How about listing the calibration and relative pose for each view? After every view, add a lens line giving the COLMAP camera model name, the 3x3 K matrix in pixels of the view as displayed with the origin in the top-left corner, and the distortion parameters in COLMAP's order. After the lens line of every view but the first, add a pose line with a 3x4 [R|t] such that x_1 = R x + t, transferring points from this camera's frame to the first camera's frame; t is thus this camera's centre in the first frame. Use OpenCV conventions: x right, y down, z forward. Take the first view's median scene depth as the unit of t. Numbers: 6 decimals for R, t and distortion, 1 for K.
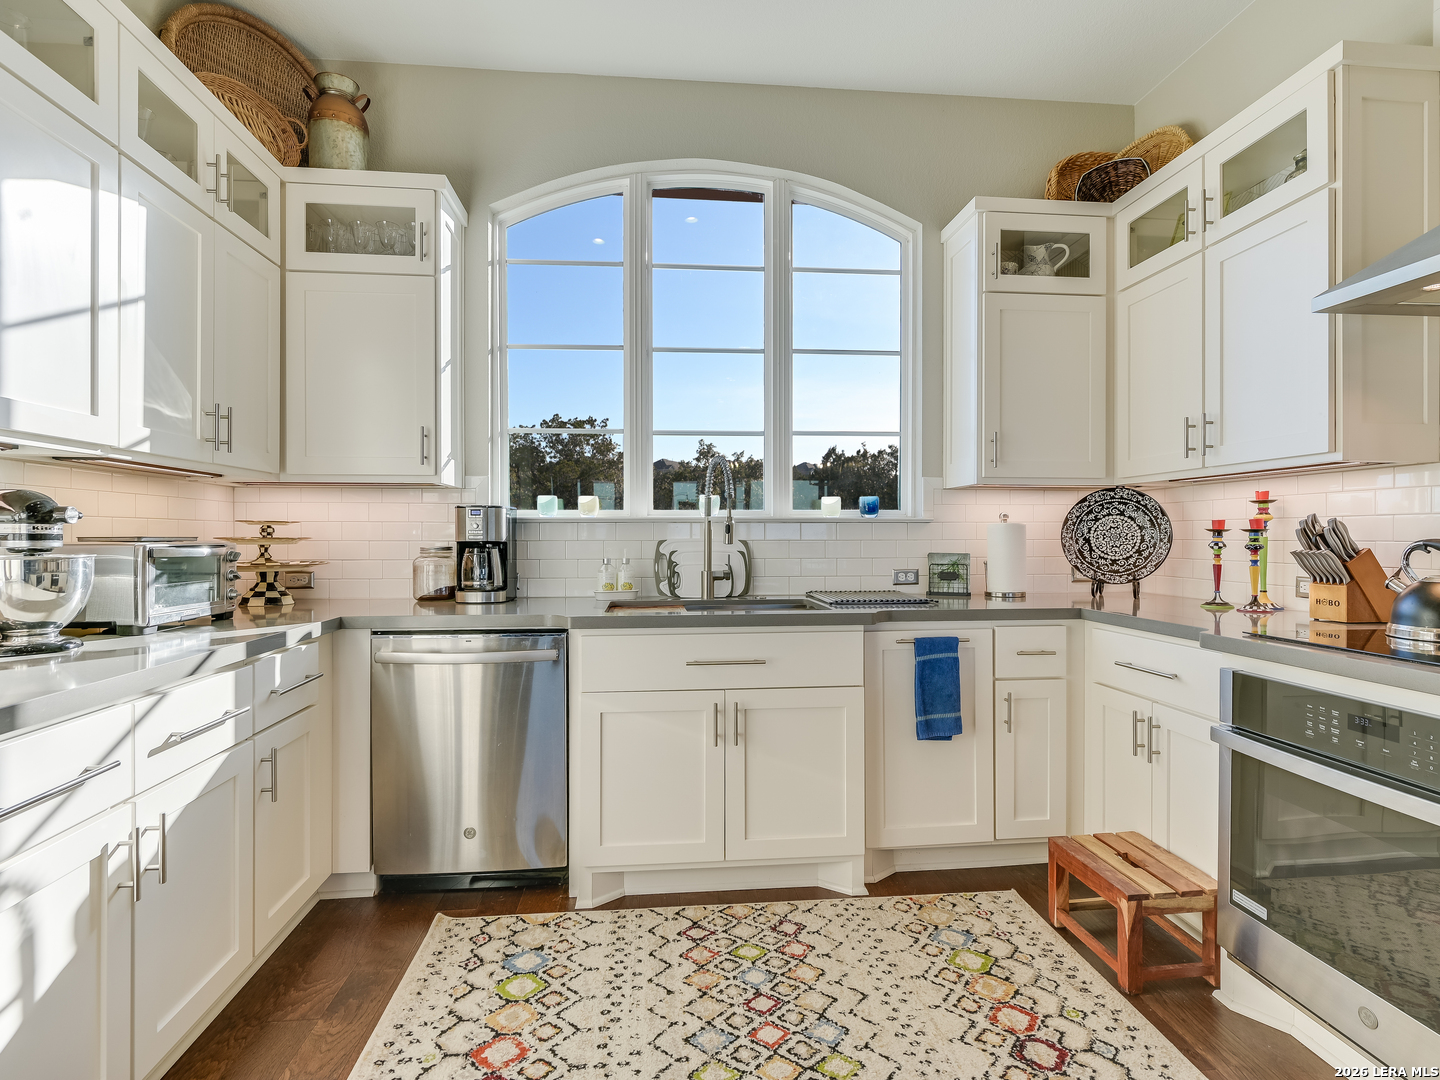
lens RADIAL K [[721.4, 0, 720.0], [0, 721.4, 540.0], [0, 0, 1]] dist [-0.001412, -0.000582]
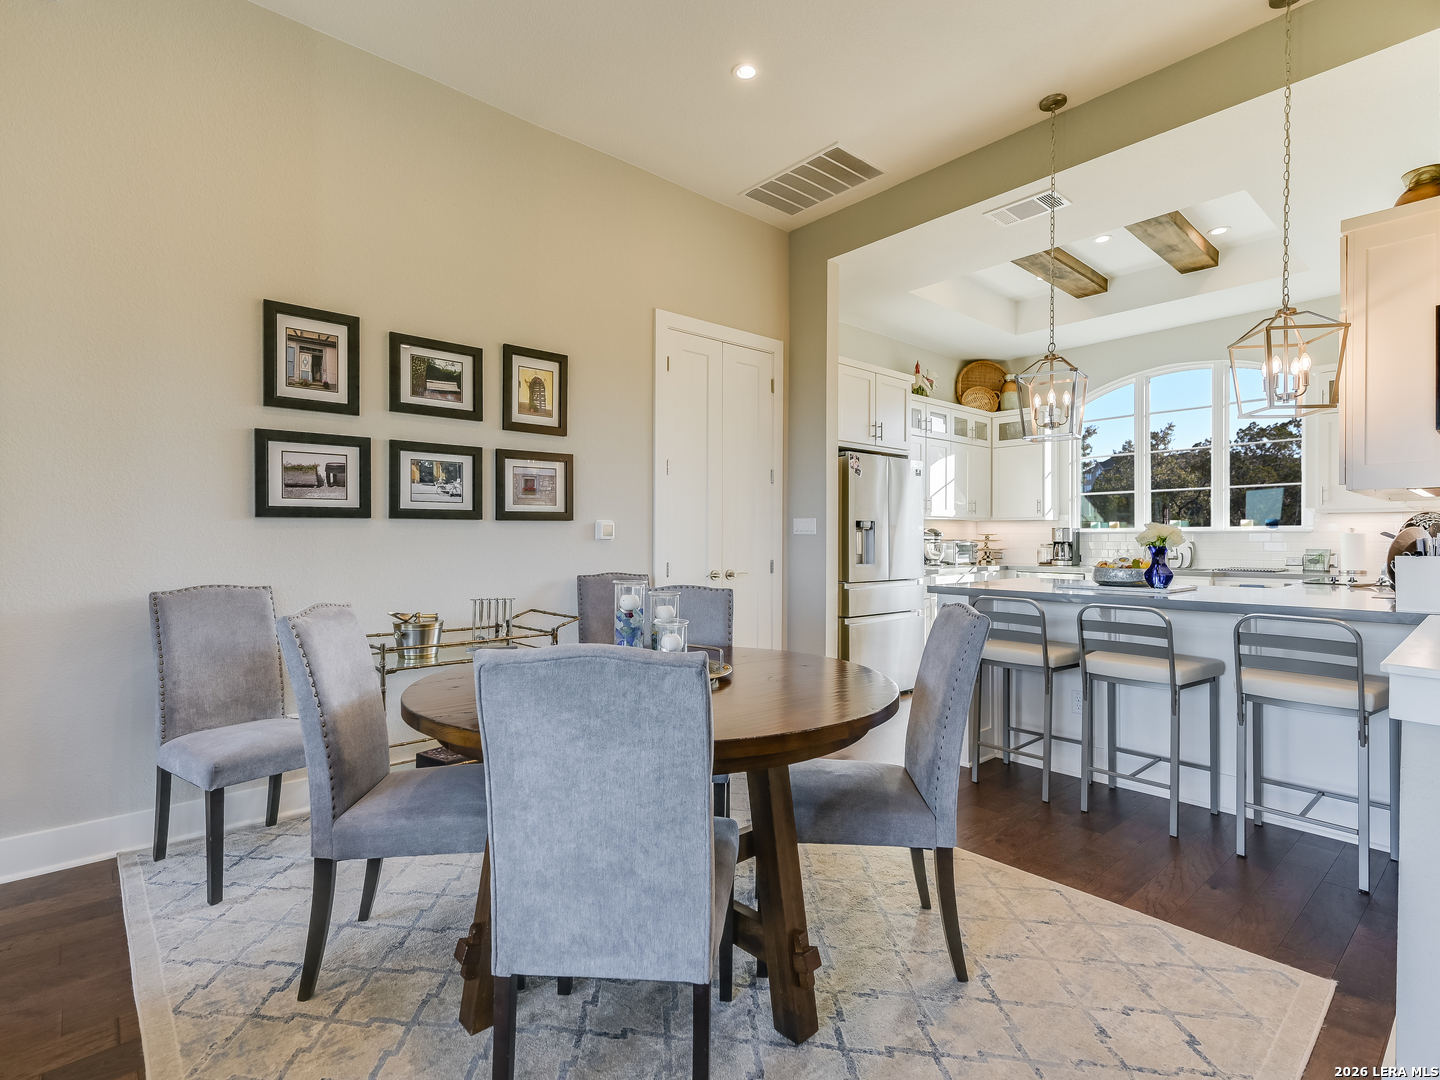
lens RADIAL K [[678.7, 0, 720.0], [0, 678.7, 540.0], [0, 0, 1]] dist [-0.001629, -0.000234]
pose [[0.572208, 0.002297, -0.820105, 1.013160], [-0.004972, 0.999987, -0.000669, 0.004488], [0.820093, 0.004461, 0.572212, -1.465664]]
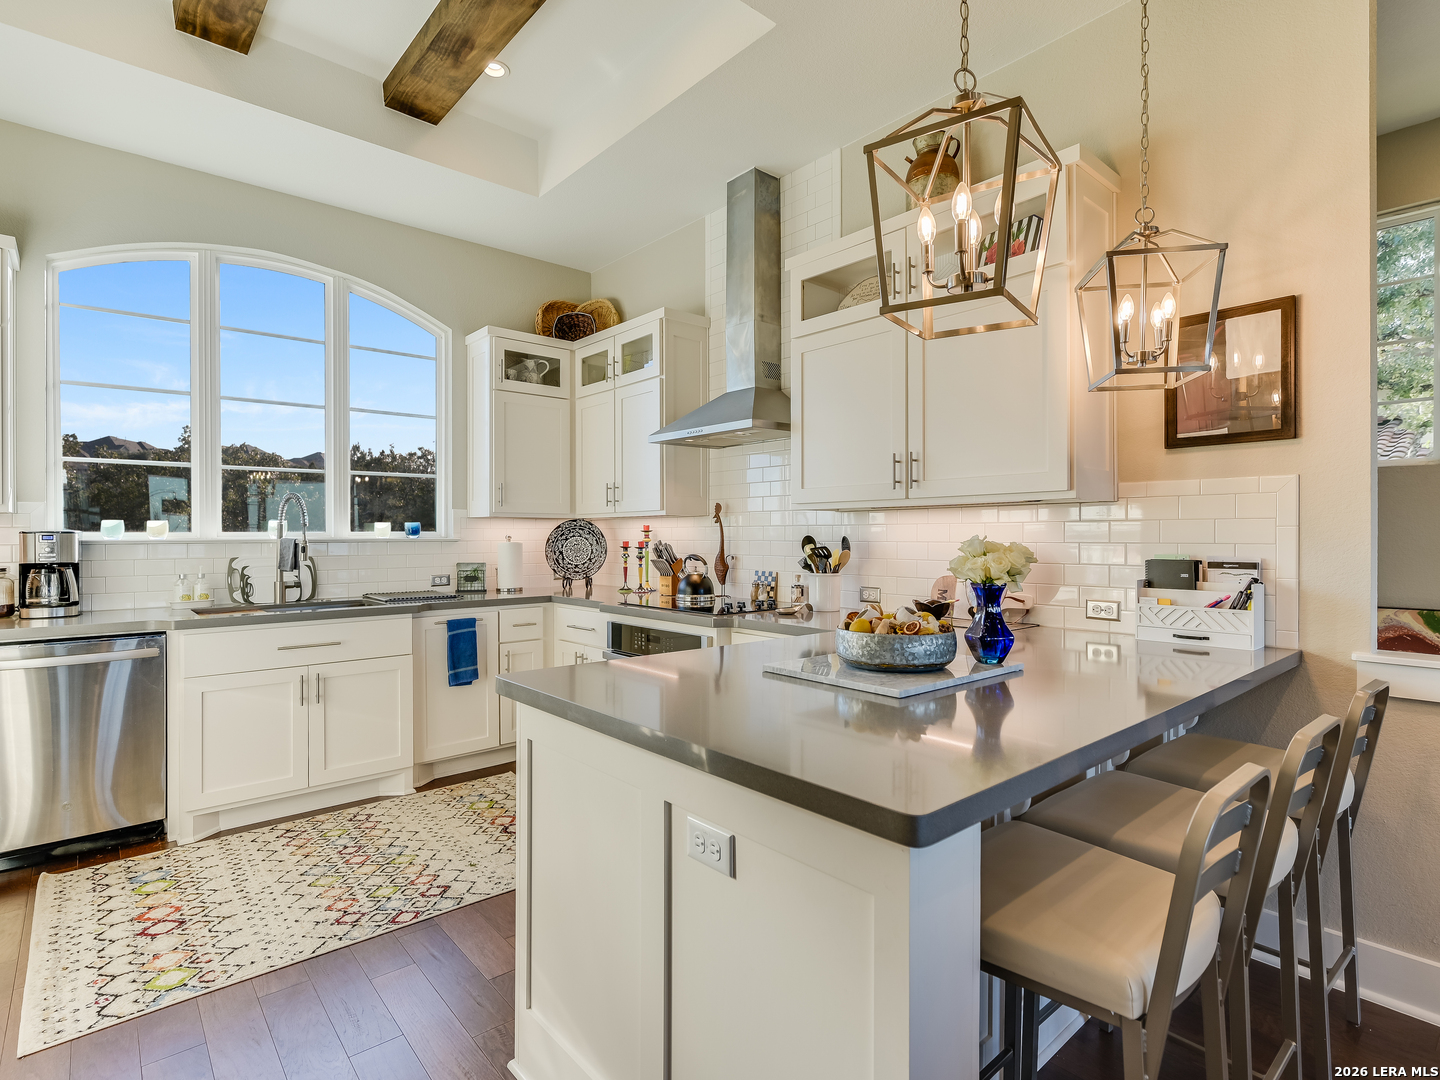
lens RADIAL K [[721.4, 0, 720.0], [0, 721.4, 540.0], [0, 0, 1]] dist [-0.001412, -0.000582]
pose [[0.811900, -0.004589, 0.583779, -0.147762], [0.004457, 0.999989, 0.001662, -0.033288], [-0.583780, 0.001253, 0.811911, -0.563221]]
